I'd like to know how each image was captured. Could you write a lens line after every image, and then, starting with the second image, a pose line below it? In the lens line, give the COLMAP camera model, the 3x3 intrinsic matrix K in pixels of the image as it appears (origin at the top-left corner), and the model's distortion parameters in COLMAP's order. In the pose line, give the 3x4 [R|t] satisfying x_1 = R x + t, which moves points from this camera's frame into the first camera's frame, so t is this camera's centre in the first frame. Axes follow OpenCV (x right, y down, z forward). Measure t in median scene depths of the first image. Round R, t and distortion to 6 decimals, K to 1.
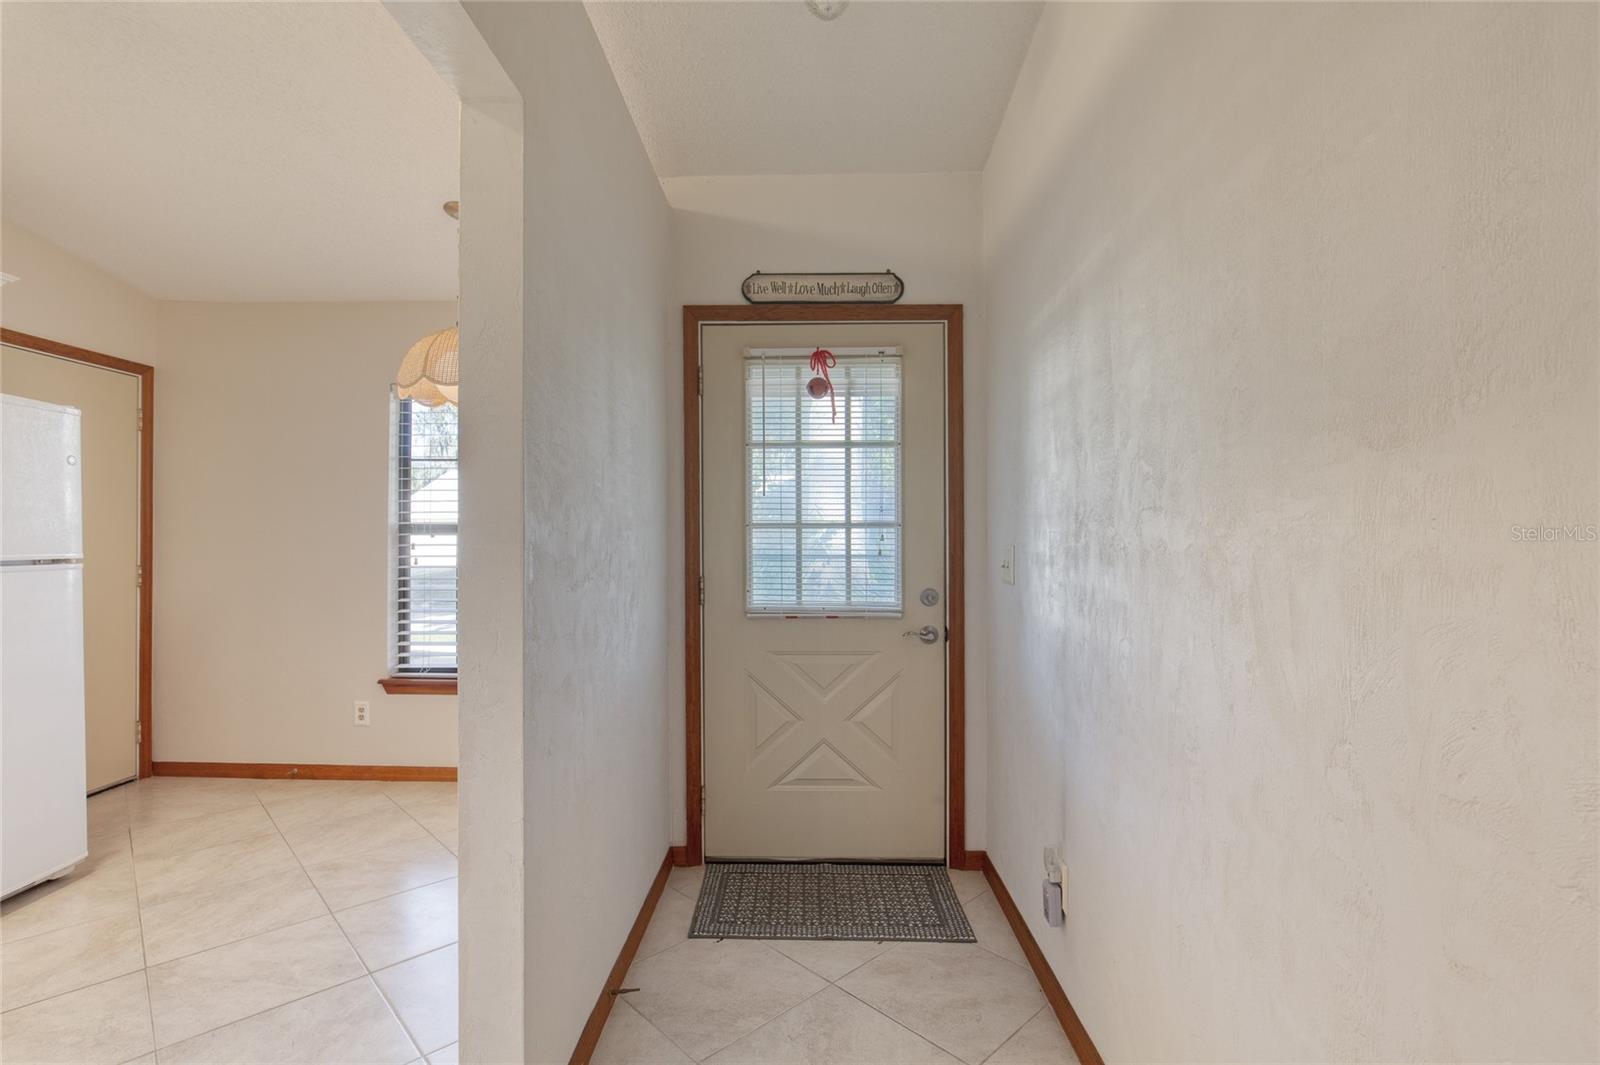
lens RADIAL K [[737.8, 0, 796.7], [0, 737.8, 530.4], [0, 0, 1]] dist [-0.001058, -0.000090]
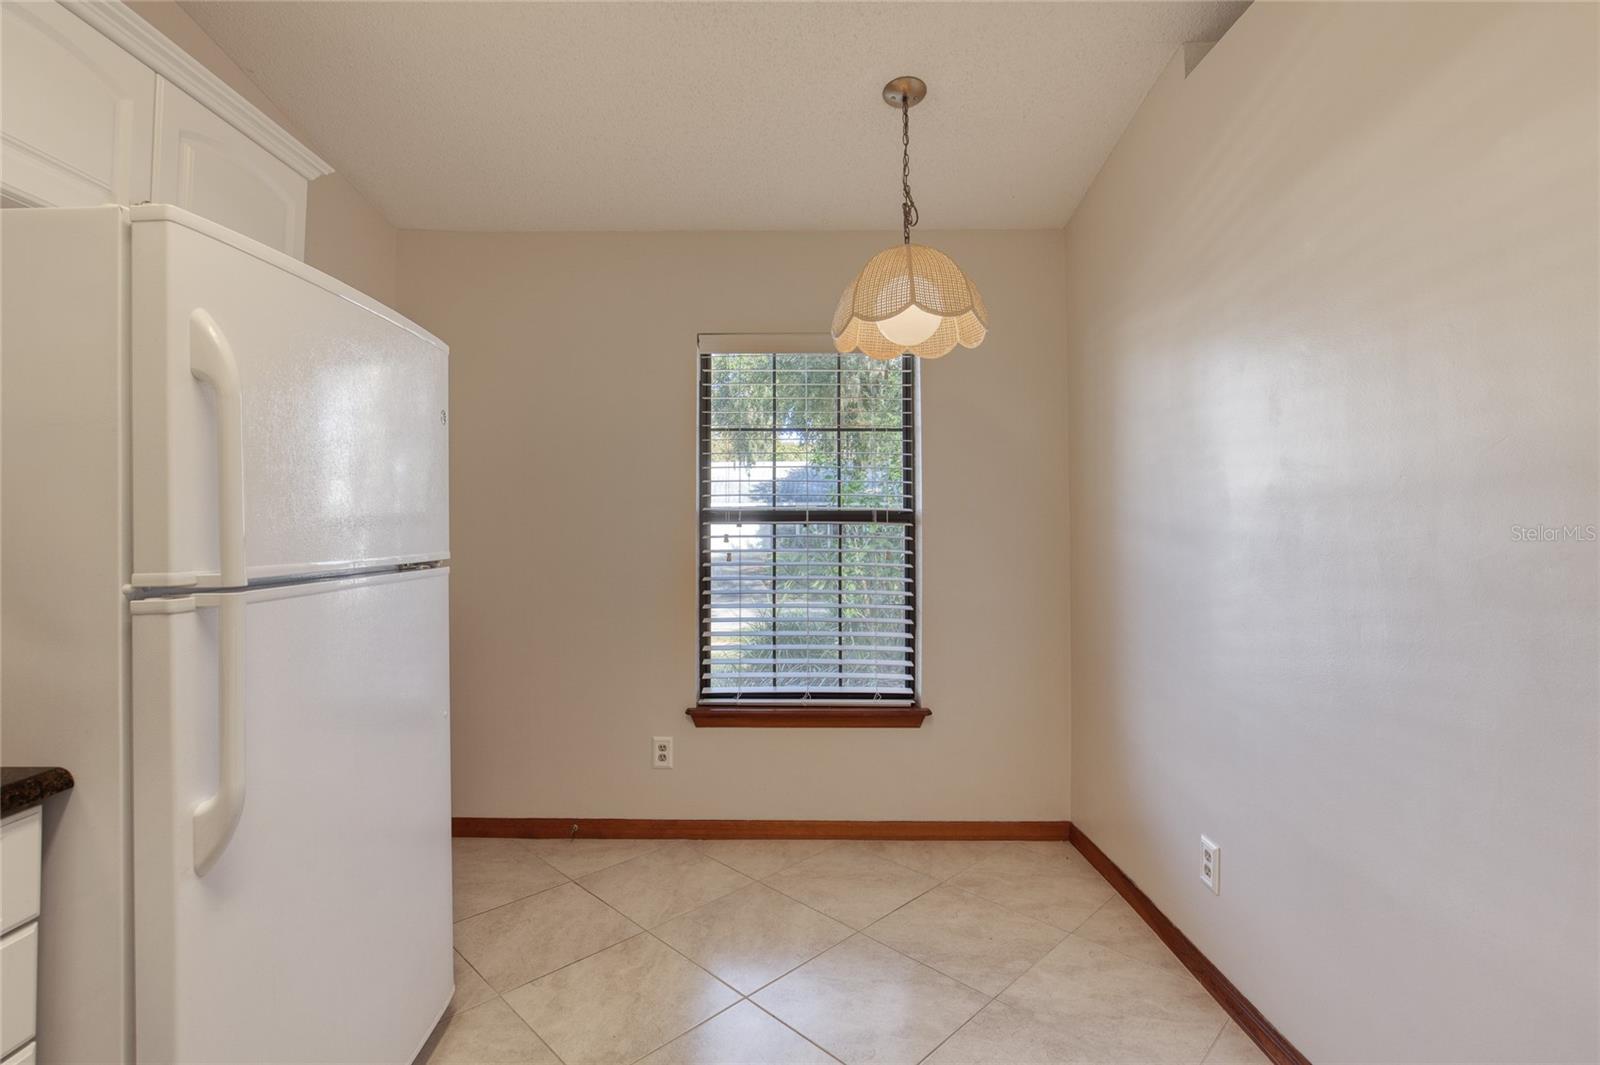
lens RADIAL K [[737.5, 0, 796.1], [0, 737.5, 513.3], [0, 0, 1]] dist [0.001371, -0.000011]
pose [[0.999488, -0.000387, 0.031998, -0.639481], [0.000531, 0.999990, -0.004514, -0.002092], [-0.031996, 0.004529, 0.999478, 0.288890]]
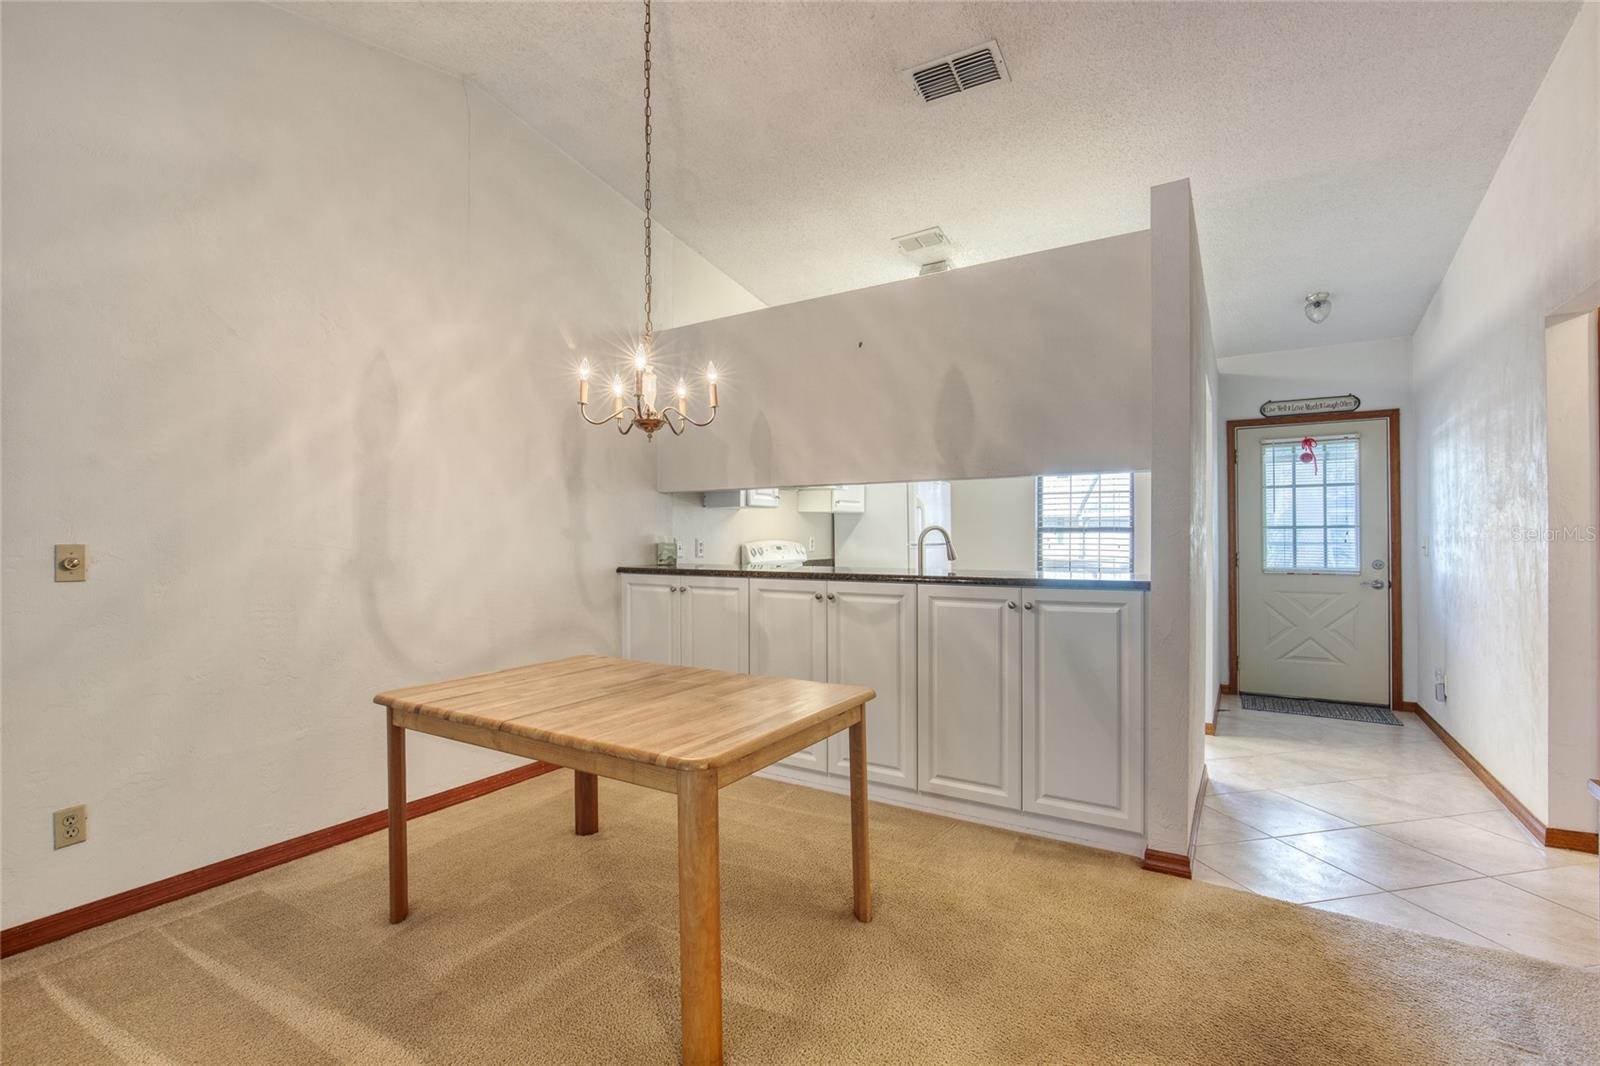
lens RADIAL K [[737.8, 0, 796.7], [0, 737.8, 530.9], [0, 0, 1]] dist [-0.001058, -0.000090]
pose [[0.865064, -0.005102, -0.501635, -0.160038], [0.006098, 0.999981, 0.000346, -0.006017], [0.501624, -0.003359, 0.865079, -1.374502]]
